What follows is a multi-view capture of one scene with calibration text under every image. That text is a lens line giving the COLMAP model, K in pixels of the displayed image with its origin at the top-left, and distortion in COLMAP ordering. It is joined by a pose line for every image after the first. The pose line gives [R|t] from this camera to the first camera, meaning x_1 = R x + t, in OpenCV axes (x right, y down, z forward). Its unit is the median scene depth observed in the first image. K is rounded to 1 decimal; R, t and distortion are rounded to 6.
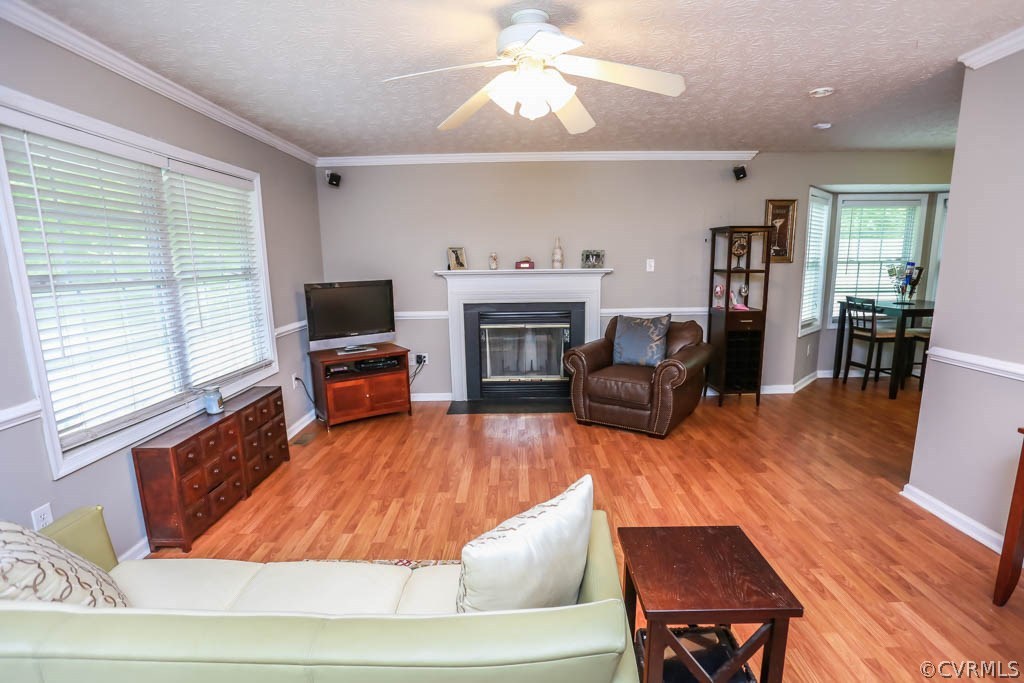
lens RADIAL K [[495.3, 0, 517.5], [0, 495.3, 351.0], [0, 0, 1]] dist [-0.089118, 0.042089]
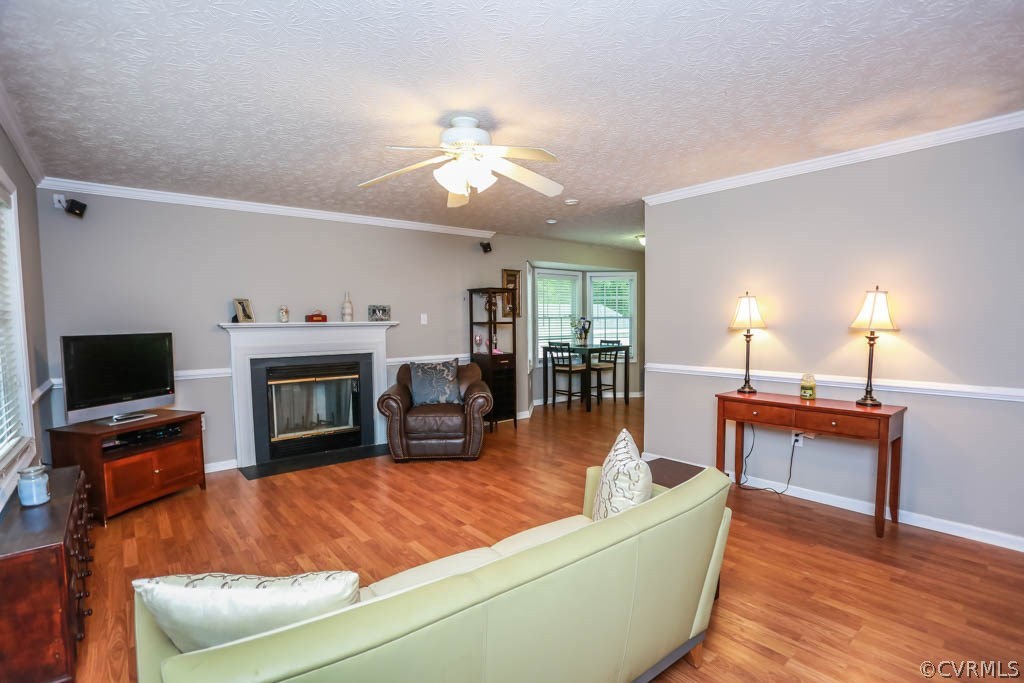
lens RADIAL K [[495.3, 0, 517.5], [0, 495.3, 351.0], [0, 0, 1]] dist [-0.089118, 0.042089]
pose [[0.769790, -0.030849, 0.637552, -0.308556], [0.113933, 0.989432, -0.089689, 0.028813], [-0.628047, 0.141680, 0.765169, -0.012122]]
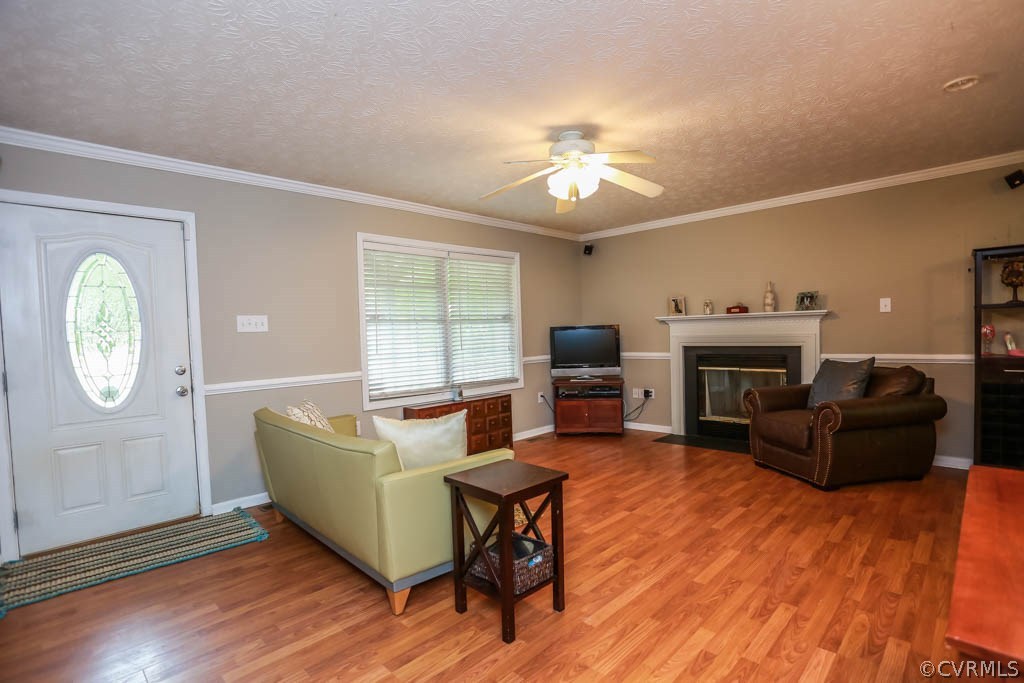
lens RADIAL K [[495.3, 0, 517.5], [0, 495.3, 351.0], [0, 0, 1]] dist [-0.089118, 0.042089]
pose [[0.713879, 0.019443, -0.700000, 0.408798], [-0.106575, 0.990987, -0.081163, 0.045566], [0.692112, 0.132543, 0.709516, -0.041312]]
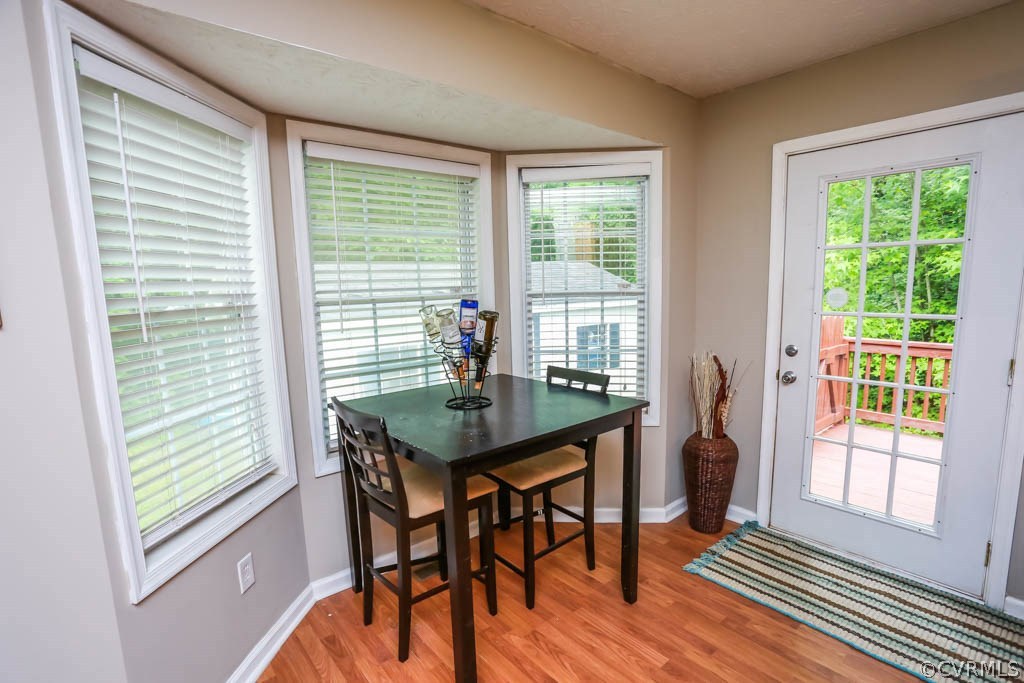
lens RADIAL K [[495.3, 0, 517.5], [0, 495.3, 351.0], [0, 0, 1]] dist [-0.089118, 0.042089]
pose [[0.764741, -0.070219, 0.640500, 0.645479], [0.116362, 0.992751, -0.030097, -0.139283], [-0.633743, 0.097547, 0.767368, 0.722422]]
